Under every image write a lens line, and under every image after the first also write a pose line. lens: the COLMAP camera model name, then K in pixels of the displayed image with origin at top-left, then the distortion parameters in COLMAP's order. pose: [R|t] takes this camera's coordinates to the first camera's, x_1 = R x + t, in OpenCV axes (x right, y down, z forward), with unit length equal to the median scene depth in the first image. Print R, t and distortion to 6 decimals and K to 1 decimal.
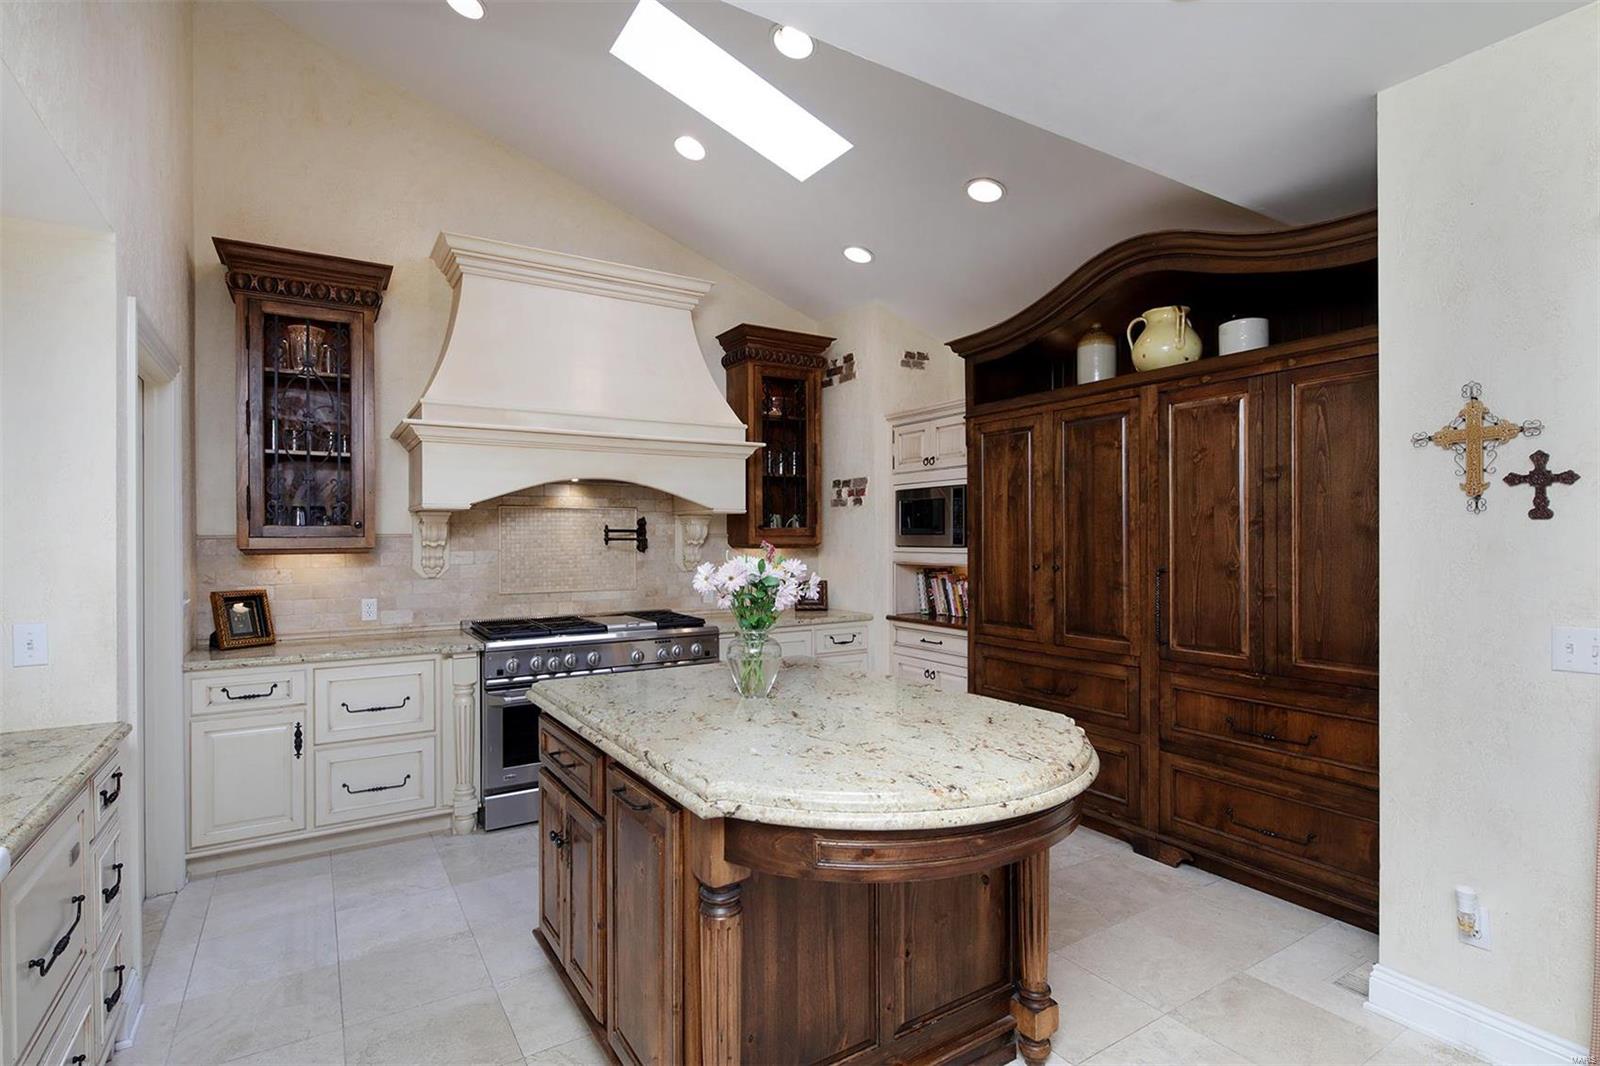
lens RADIAL K [[779.1, 0, 801.1], [0, 779.1, 538.2], [0, 0, 1]] dist [0.003881, -0.001146]
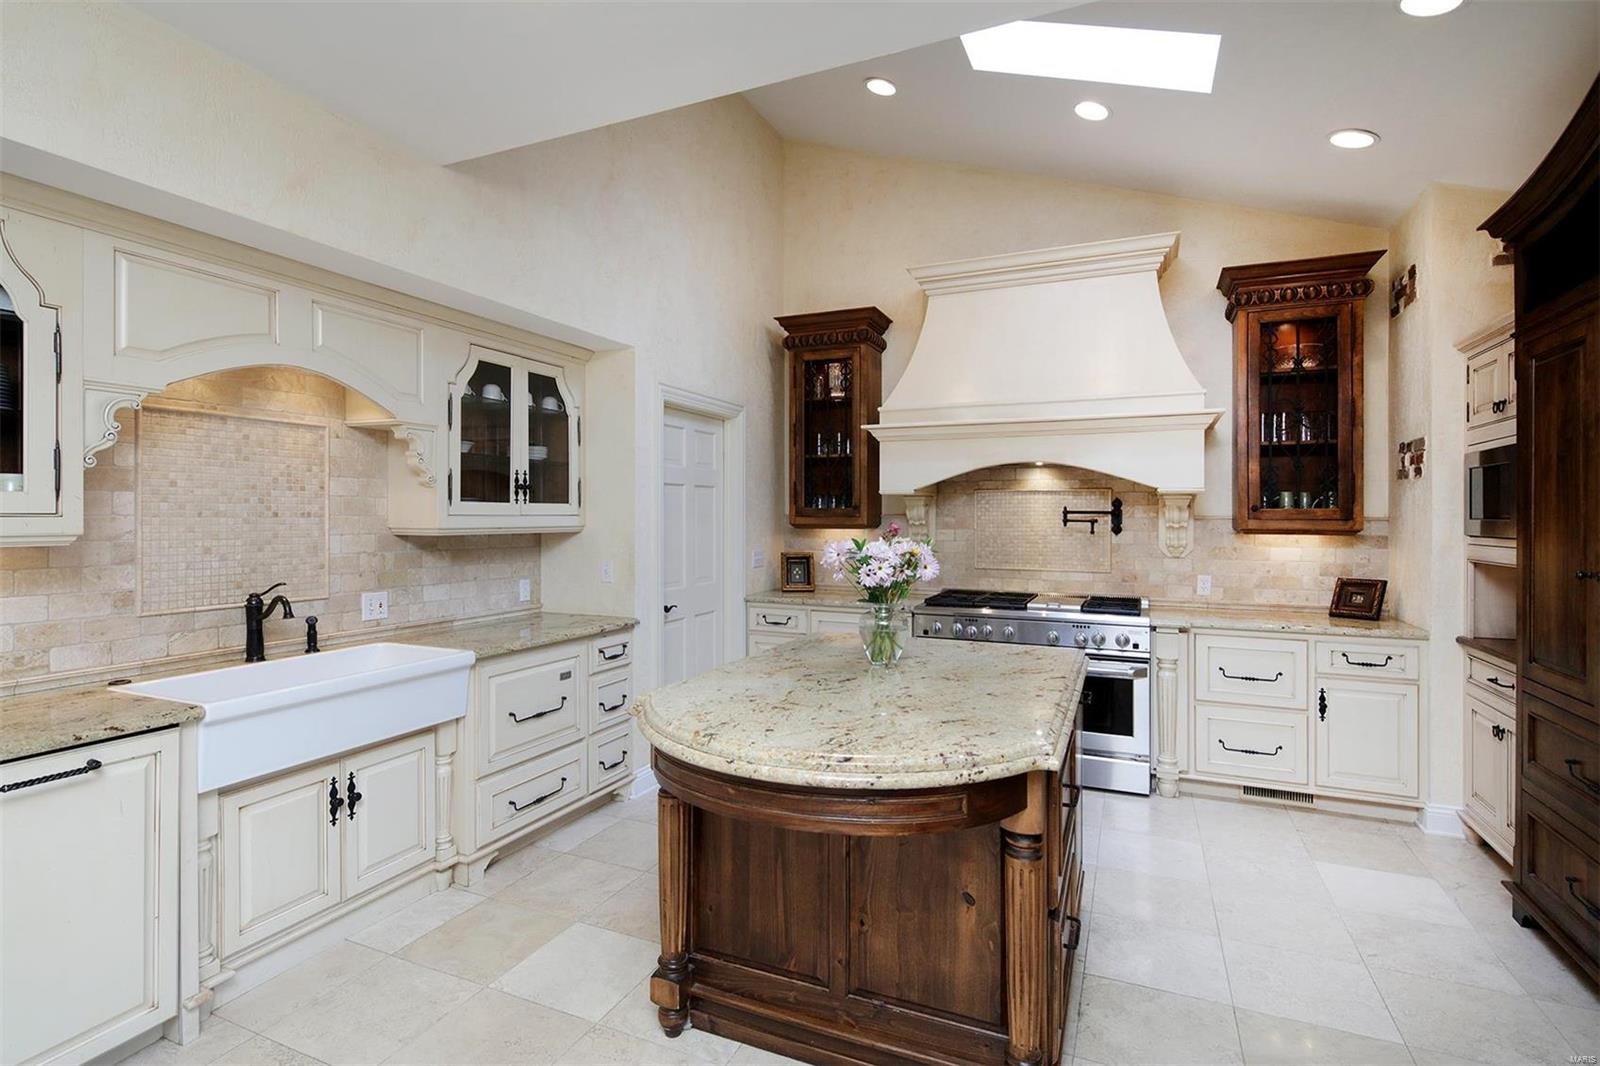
lens RADIAL K [[779.1, 0, 790.9], [0, 779.1, 519.9], [0, 0, 1]] dist [0.003881, -0.001146]
pose [[0.550260, 0.010470, -0.834927, 0.396730], [-0.008462, 0.999940, 0.006962, -0.003745], [0.834950, 0.003234, 0.550316, 0.147361]]
